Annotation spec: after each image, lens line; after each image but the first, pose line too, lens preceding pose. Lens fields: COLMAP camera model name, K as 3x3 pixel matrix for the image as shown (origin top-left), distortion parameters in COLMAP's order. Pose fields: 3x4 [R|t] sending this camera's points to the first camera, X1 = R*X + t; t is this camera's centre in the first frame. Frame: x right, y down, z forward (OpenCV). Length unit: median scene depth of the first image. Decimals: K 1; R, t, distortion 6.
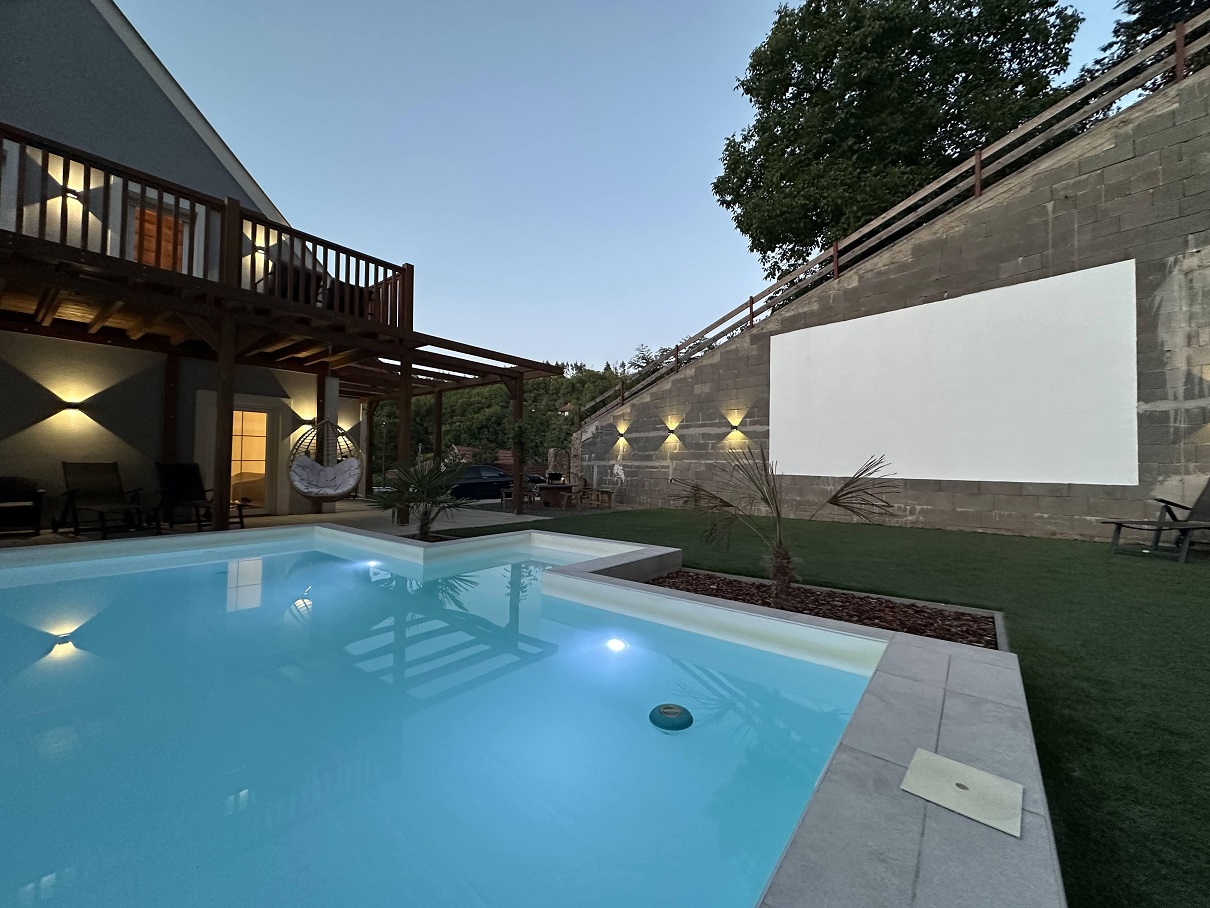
lens RADIAL K [[481.3, 0, 606.0], [0, 481.3, 452.8], [0, 0, 1]] dist [-0.000945, 0.000366]
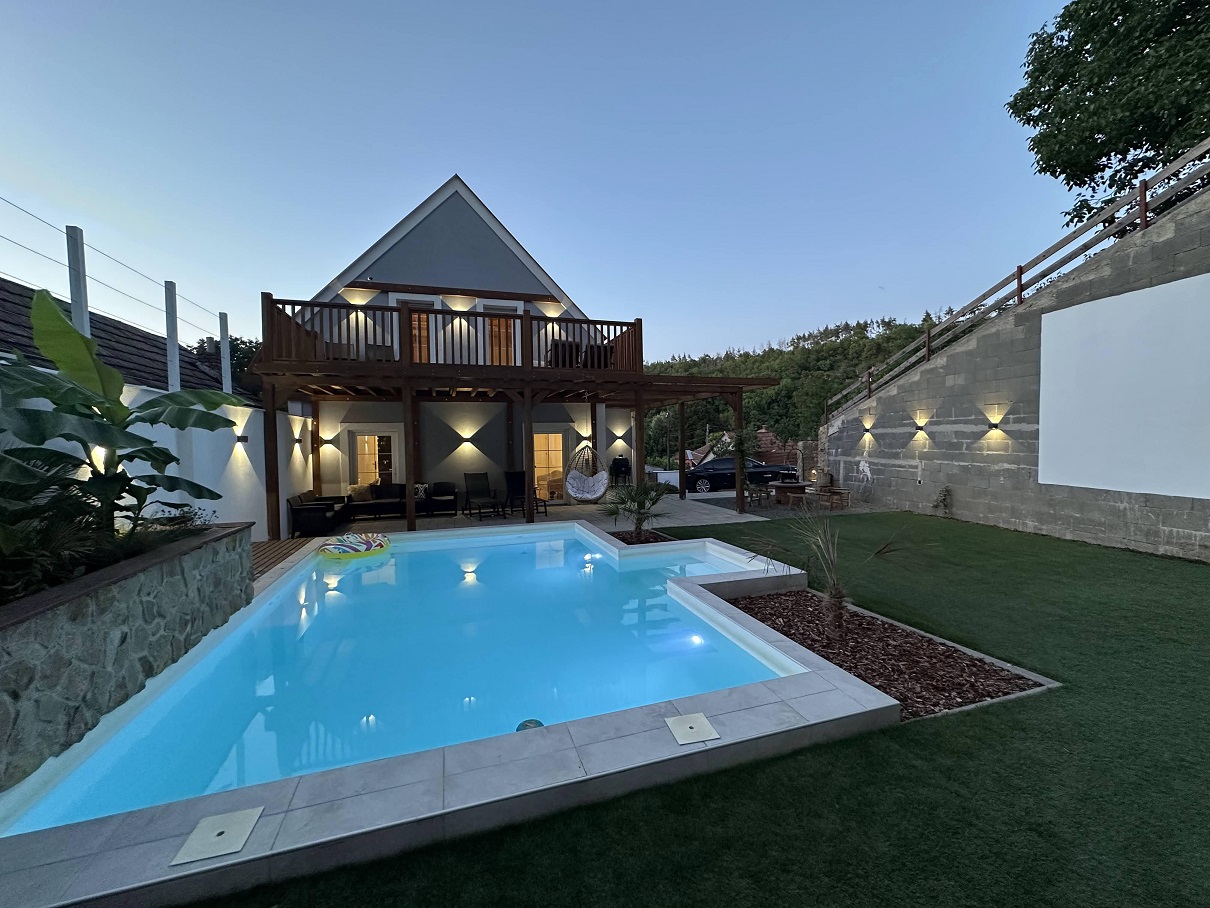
lens RADIAL K [[481.3, 0, 606.0], [0, 481.3, 452.8], [0, 0, 1]] dist [-0.000945, 0.000366]
pose [[0.828263, -0.009813, -0.560253, 0.170072], [0.040216, 0.998309, 0.041970, -0.066159], [0.558894, -0.057293, 0.827257, -0.095249]]
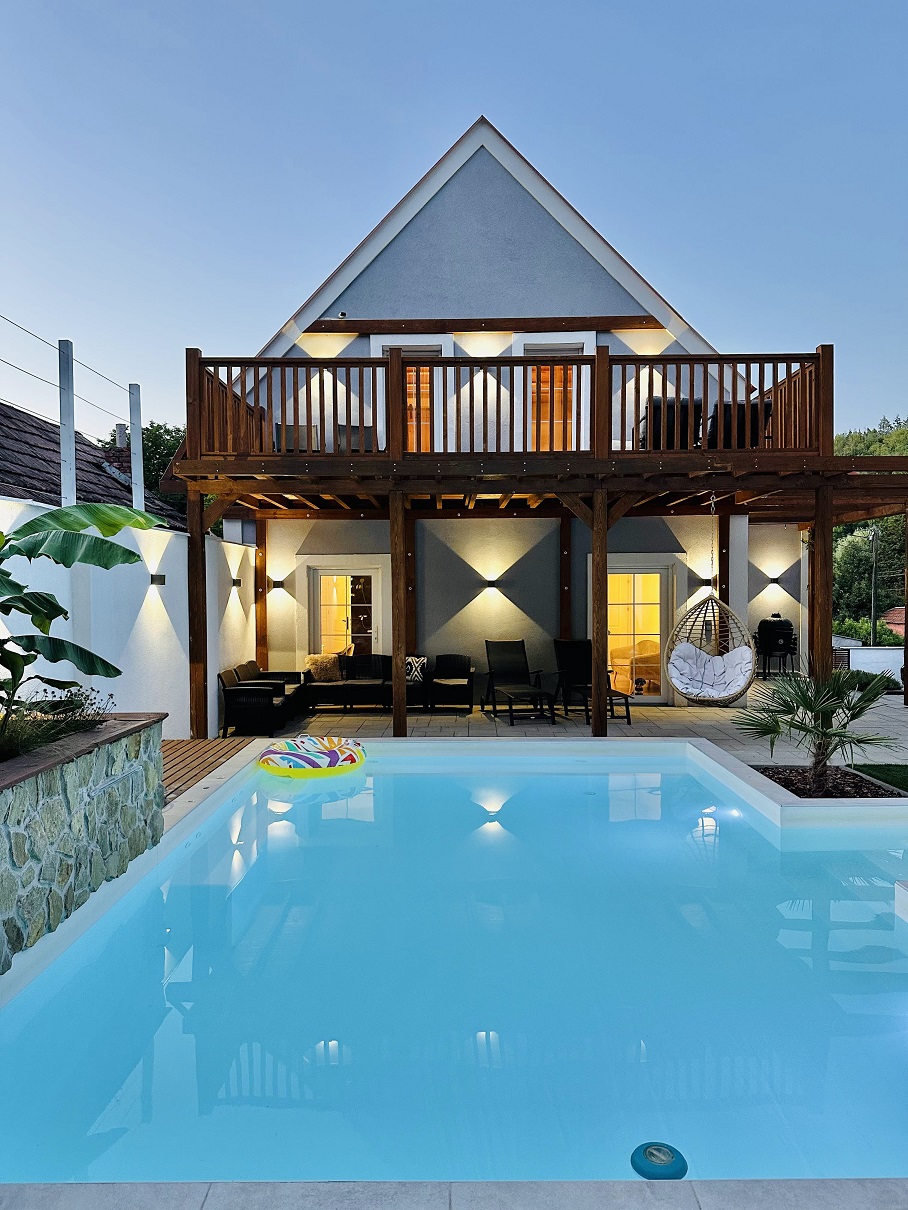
lens RADIAL K [[841.0, 0, 456.0], [0, 841.0, 607.1], [0, 0, 1]] dist [0.110473, -0.170905]
pose [[0.610044, 0.004926, -0.792352, 0.144567], [0.034067, 0.998893, 0.032439, -0.068629], [0.791635, -0.046782, 0.609201, -0.077859]]
